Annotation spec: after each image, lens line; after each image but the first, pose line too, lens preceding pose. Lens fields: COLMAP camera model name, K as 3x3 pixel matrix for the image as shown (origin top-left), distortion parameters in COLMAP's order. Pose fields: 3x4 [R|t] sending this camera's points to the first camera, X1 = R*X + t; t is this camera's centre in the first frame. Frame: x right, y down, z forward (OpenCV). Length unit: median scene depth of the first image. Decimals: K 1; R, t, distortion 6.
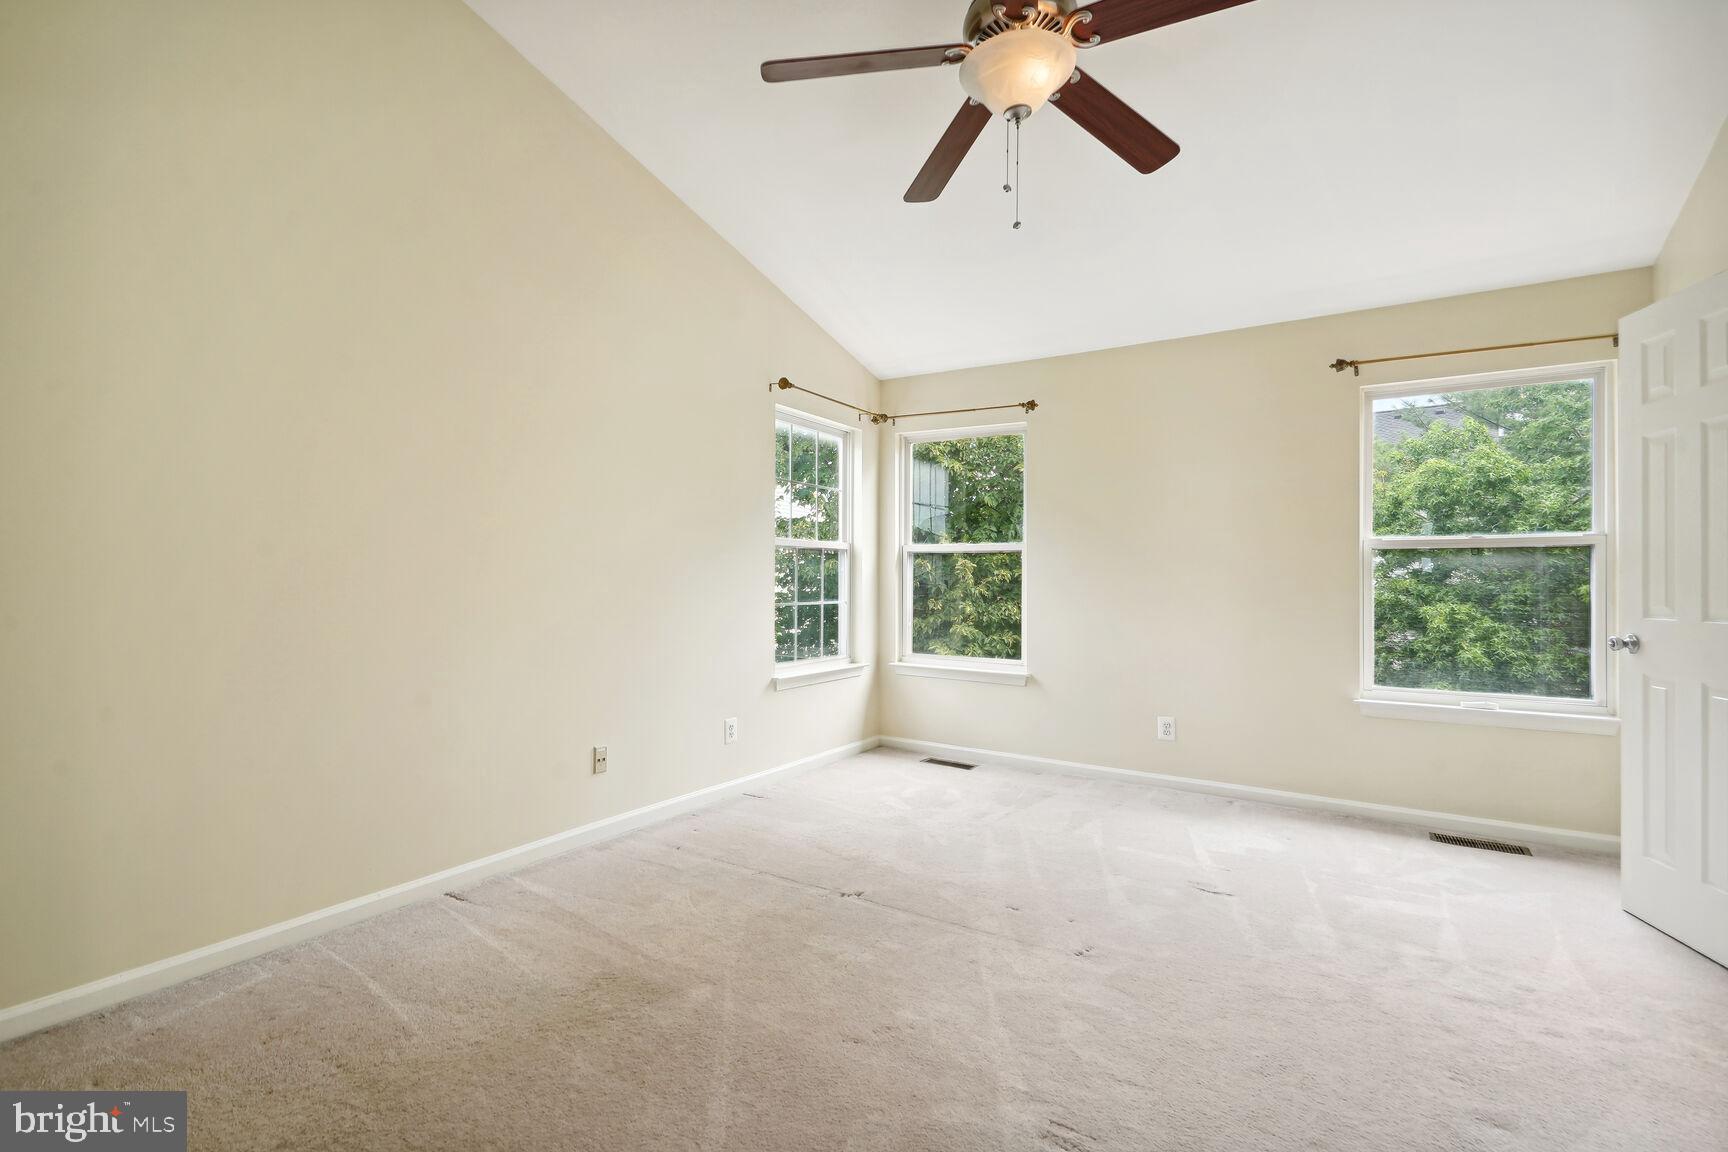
lens RADIAL K [[790.1, 0, 821.5], [0, 790.1, 574.6], [0, 0, 1]] dist [0.023580, -0.008472]
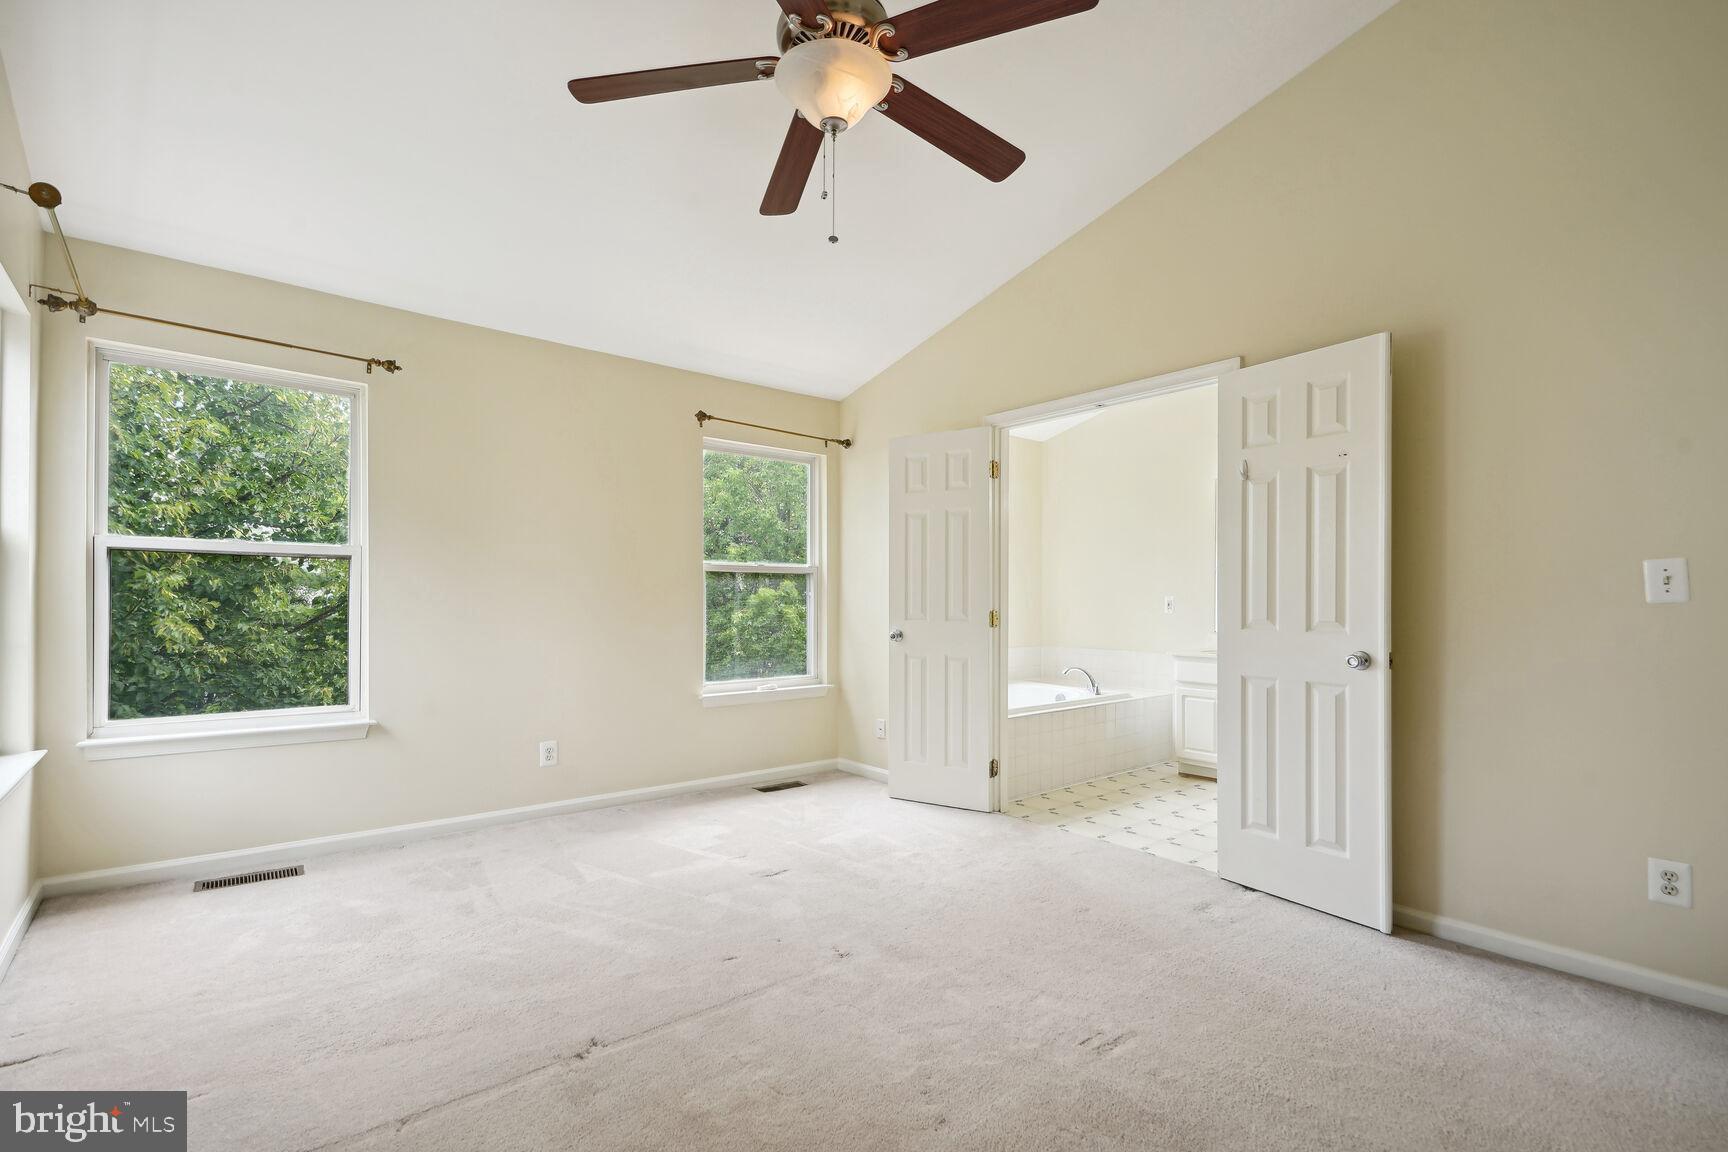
lens RADIAL K [[790.1, 0, 865.0], [0, 790.1, 587.0], [0, 0, 1]] dist [0.023580, -0.008472]
pose [[0.300162, 0.015646, 0.953760, -0.399987], [-0.003463, 0.999877, -0.015313, 0.011151], [-0.953882, 0.001294, 0.300179, 0.411040]]
